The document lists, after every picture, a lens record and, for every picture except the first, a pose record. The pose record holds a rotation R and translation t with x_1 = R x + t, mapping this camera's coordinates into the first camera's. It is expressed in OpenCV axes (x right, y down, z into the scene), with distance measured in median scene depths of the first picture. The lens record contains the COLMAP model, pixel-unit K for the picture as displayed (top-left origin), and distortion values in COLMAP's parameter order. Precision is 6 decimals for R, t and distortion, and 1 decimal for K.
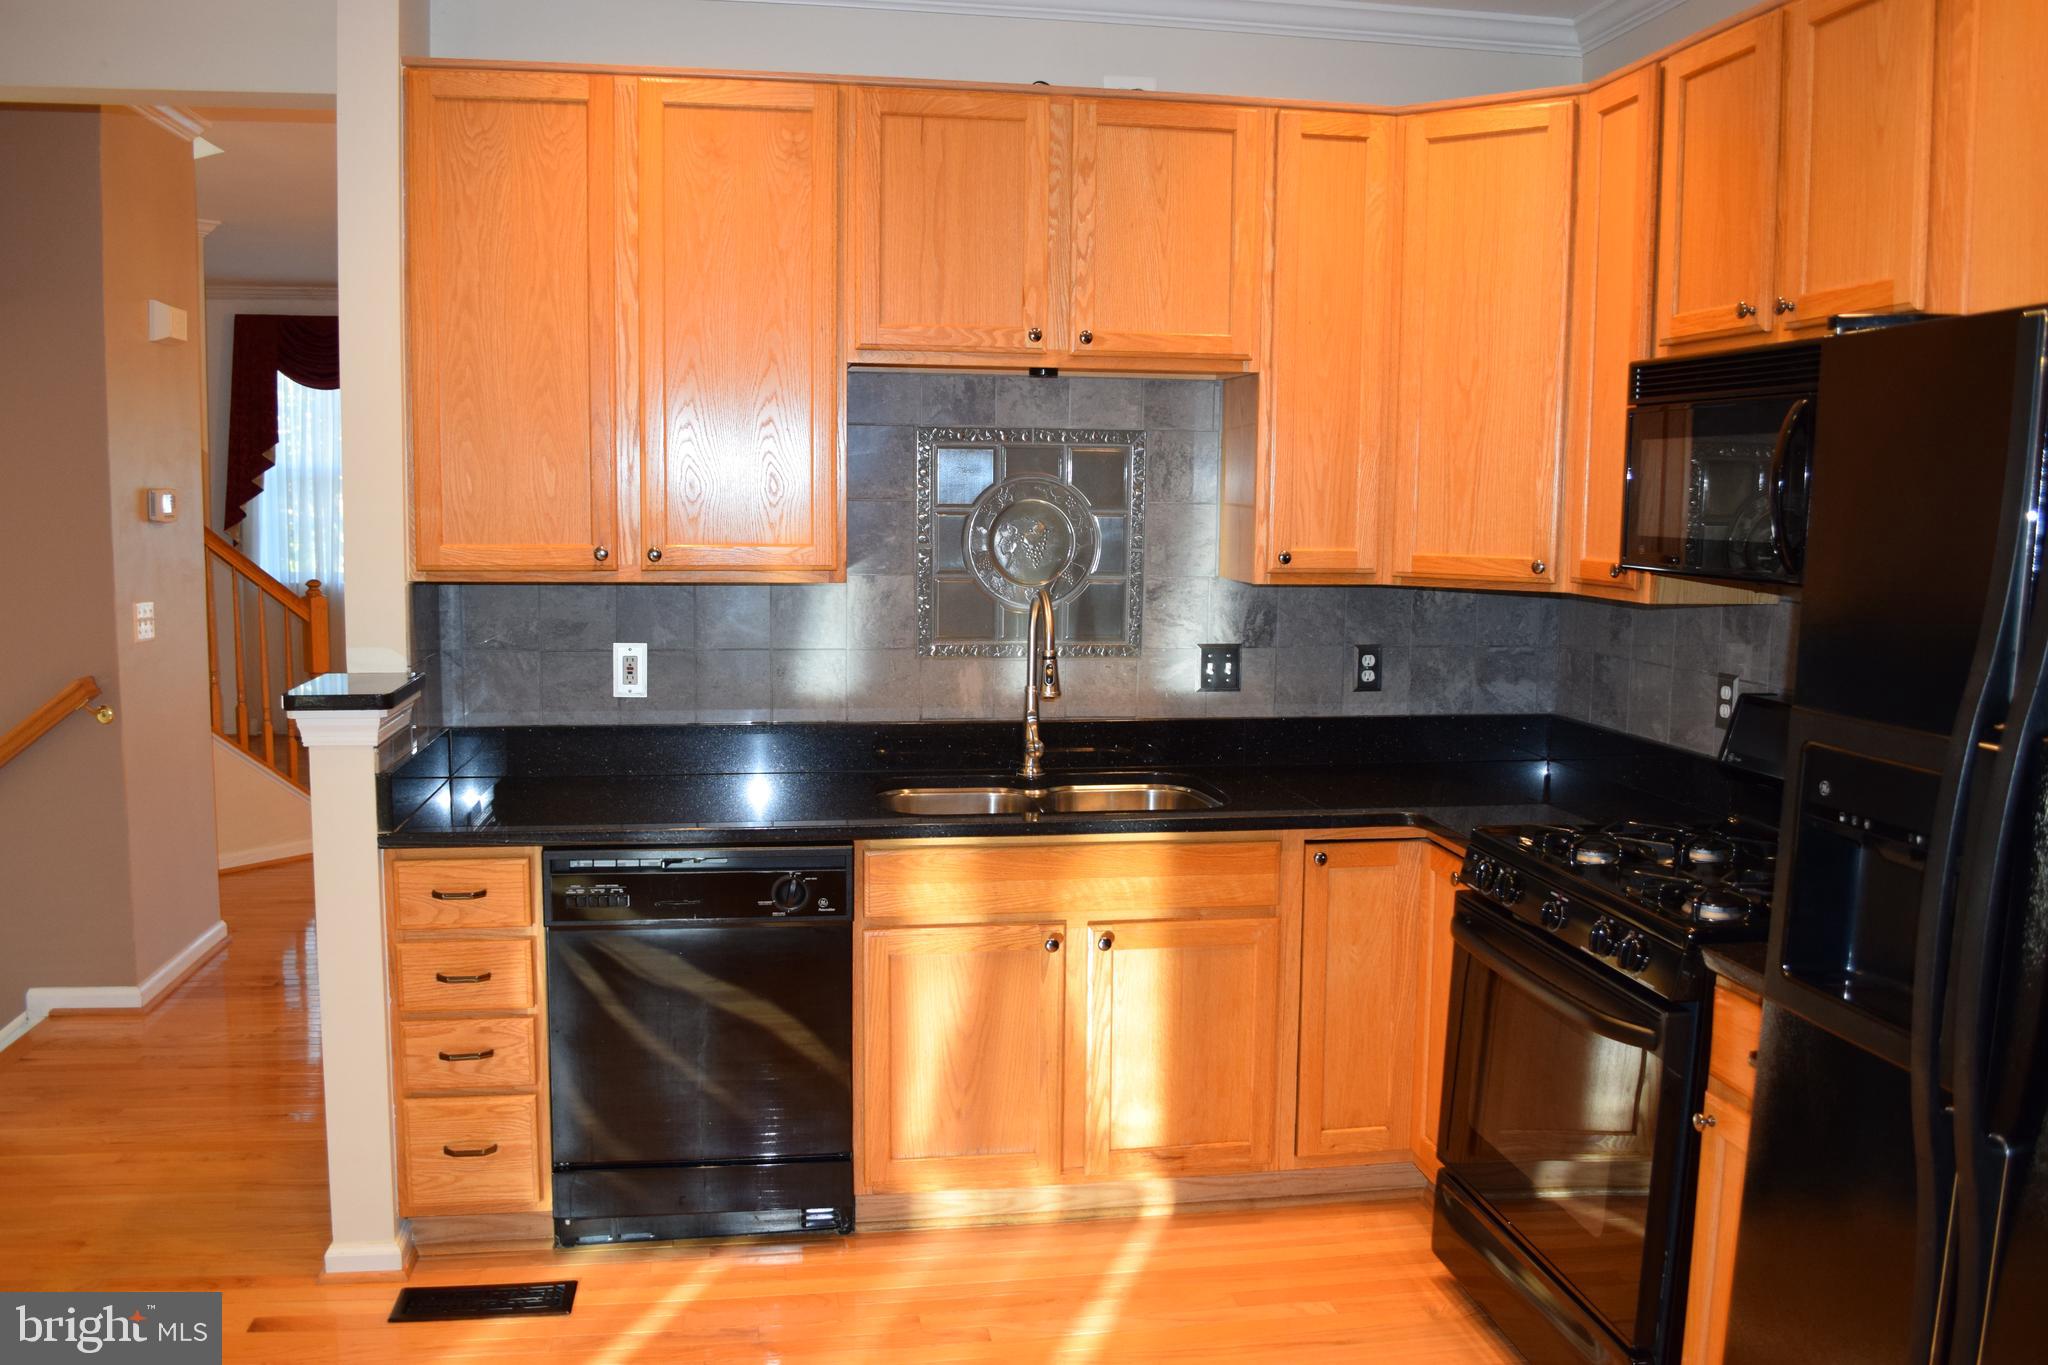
lens RADIAL K [[1611.0, 0, 1022.9], [0, 1611.0, 678.8], [0, 0, 1]] dist [-0.077299, 0.007357]
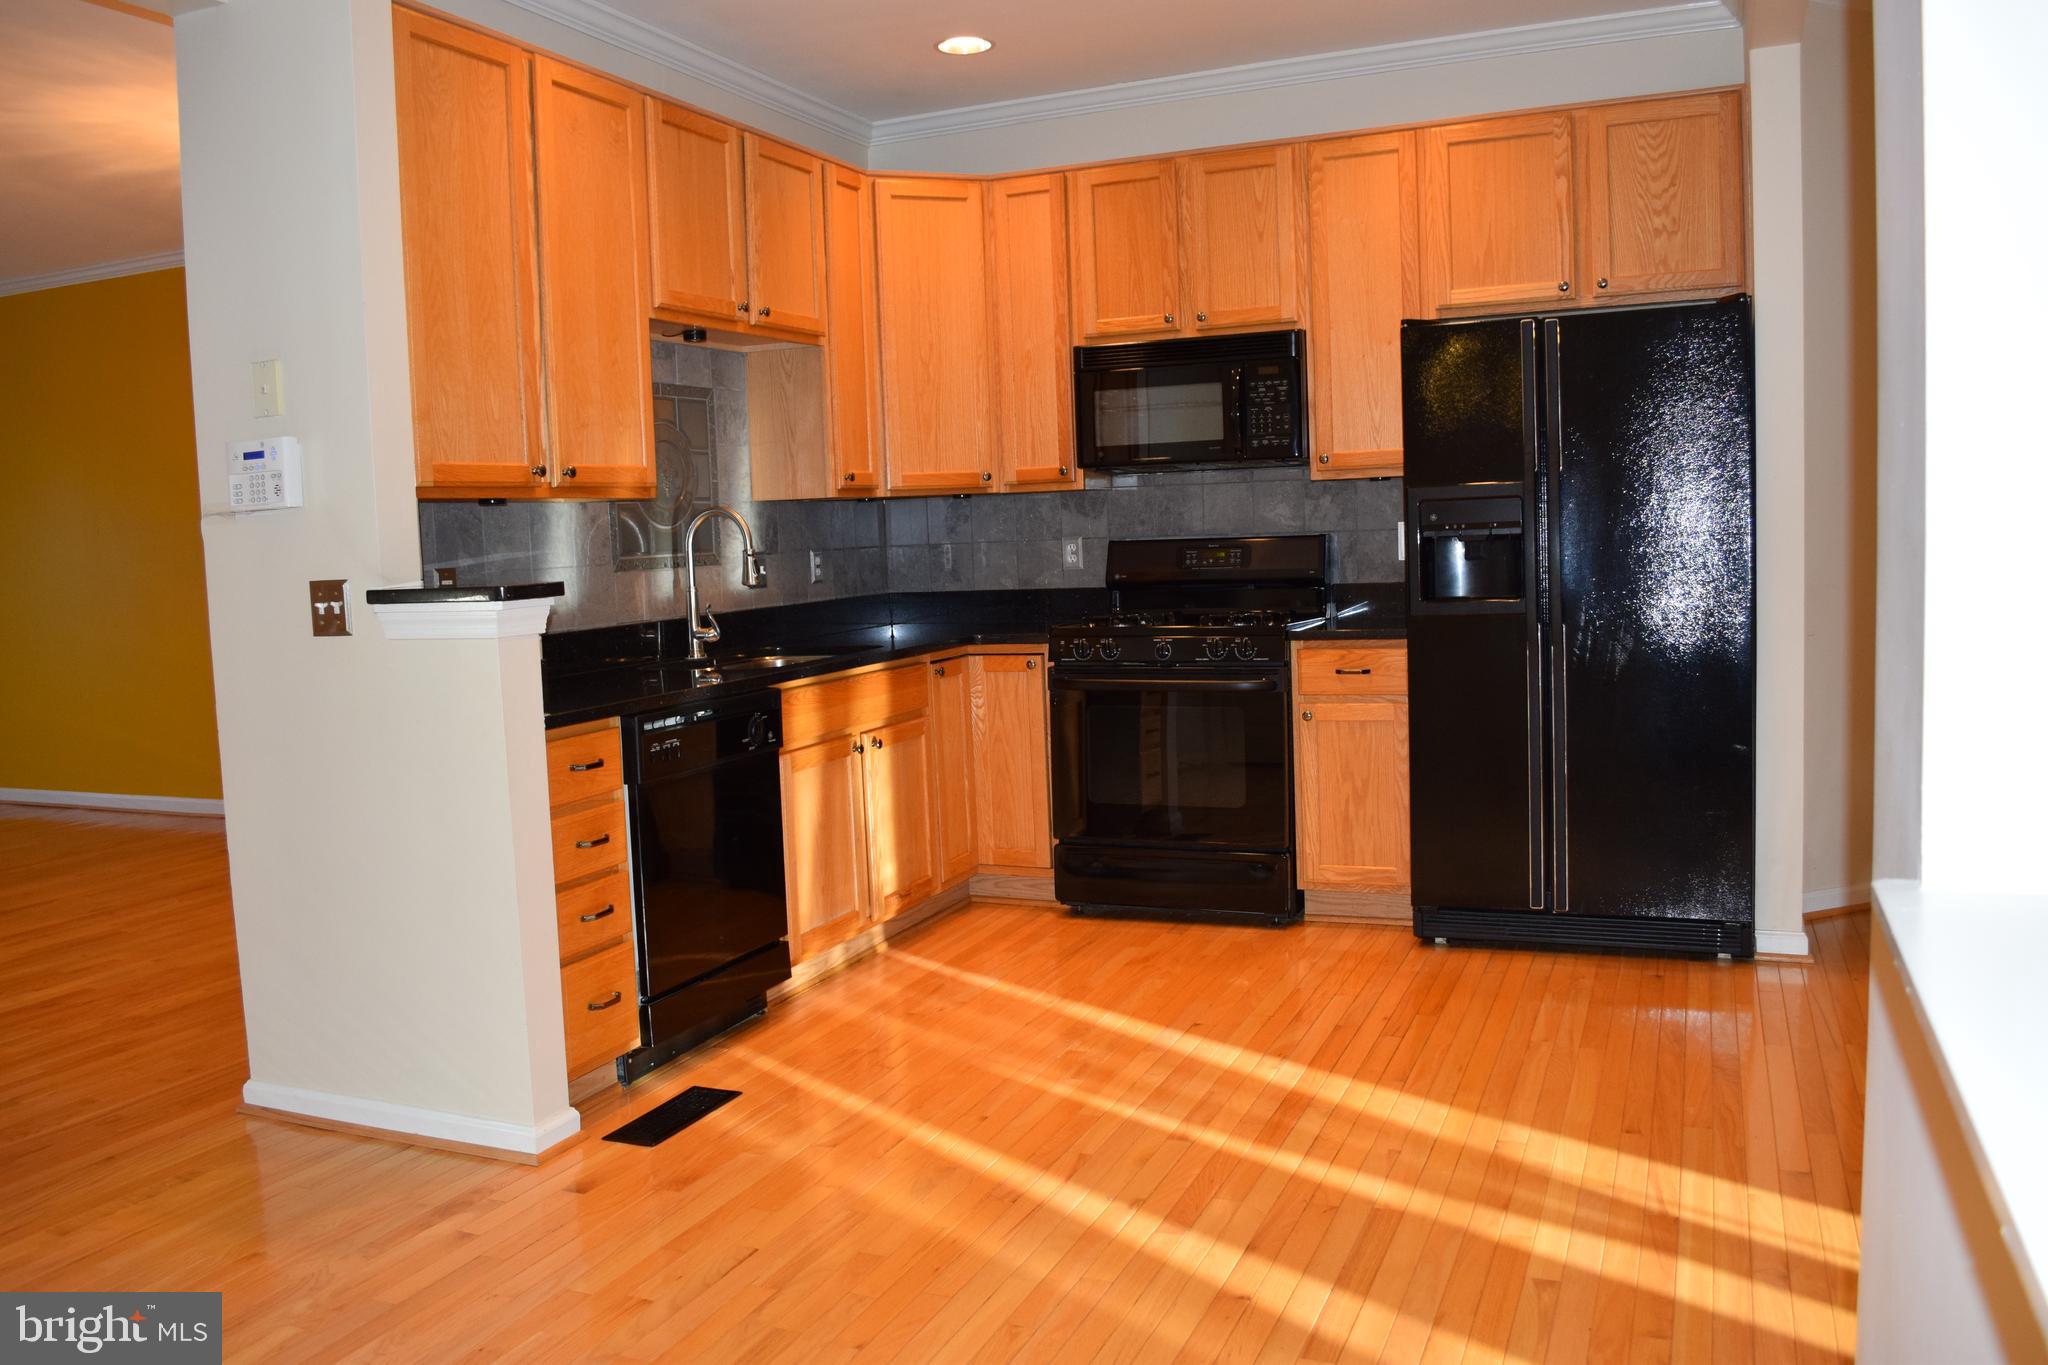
lens RADIAL K [[1611.0, 0, 1025.0], [0, 1611.0, 678.6], [0, 0, 1]] dist [-0.077299, 0.007357]
pose [[0.536455, -0.113953, 0.836200, -1.056804], [0.142905, 0.988799, 0.043070, 0.067060], [-0.831742, 0.096392, 0.546730, 0.125652]]
